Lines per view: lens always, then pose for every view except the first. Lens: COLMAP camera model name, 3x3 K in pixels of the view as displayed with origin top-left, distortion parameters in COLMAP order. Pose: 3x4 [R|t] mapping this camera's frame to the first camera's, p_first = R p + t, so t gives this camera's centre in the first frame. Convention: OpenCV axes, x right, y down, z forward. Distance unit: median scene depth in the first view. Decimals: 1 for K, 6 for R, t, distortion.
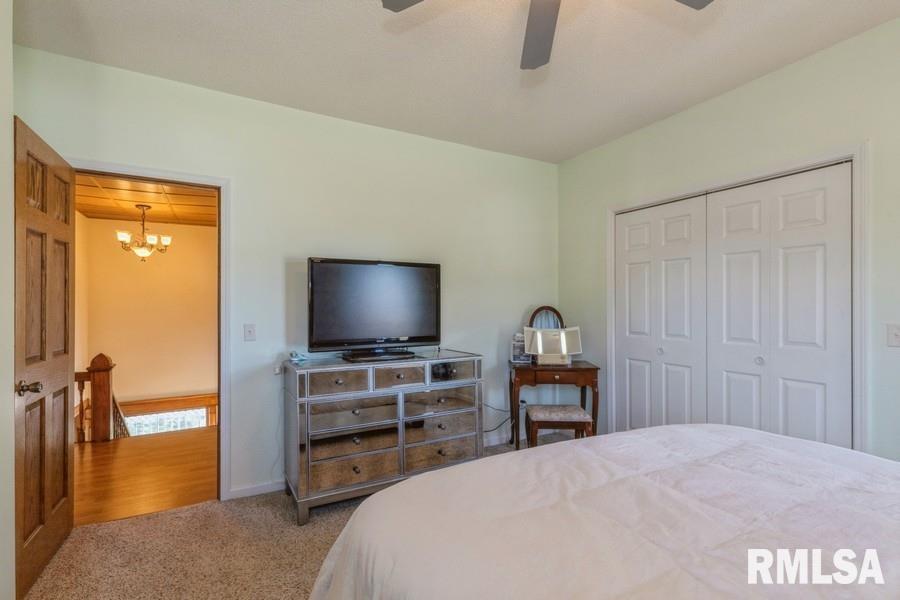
lens RADIAL K [[411.0, 0, 449.0], [0, 411.0, 302.4], [0, 0, 1]] dist [0.001555, -0.000019]
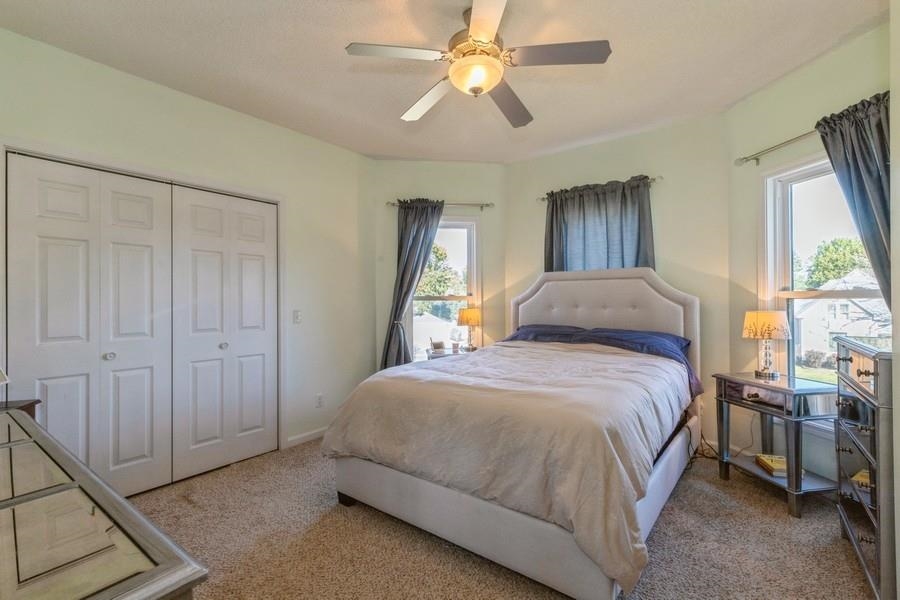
lens RADIAL K [[411.0, 0, 448.6], [0, 411.0, 298.3], [0, 0, 1]] dist [0.001555, -0.000019]
pose [[-0.428100, -0.001052, 0.903731, -0.499805], [-0.007755, 0.999967, -0.002510, 0.003120], [-0.903698, -0.008083, -0.428094, 0.775698]]
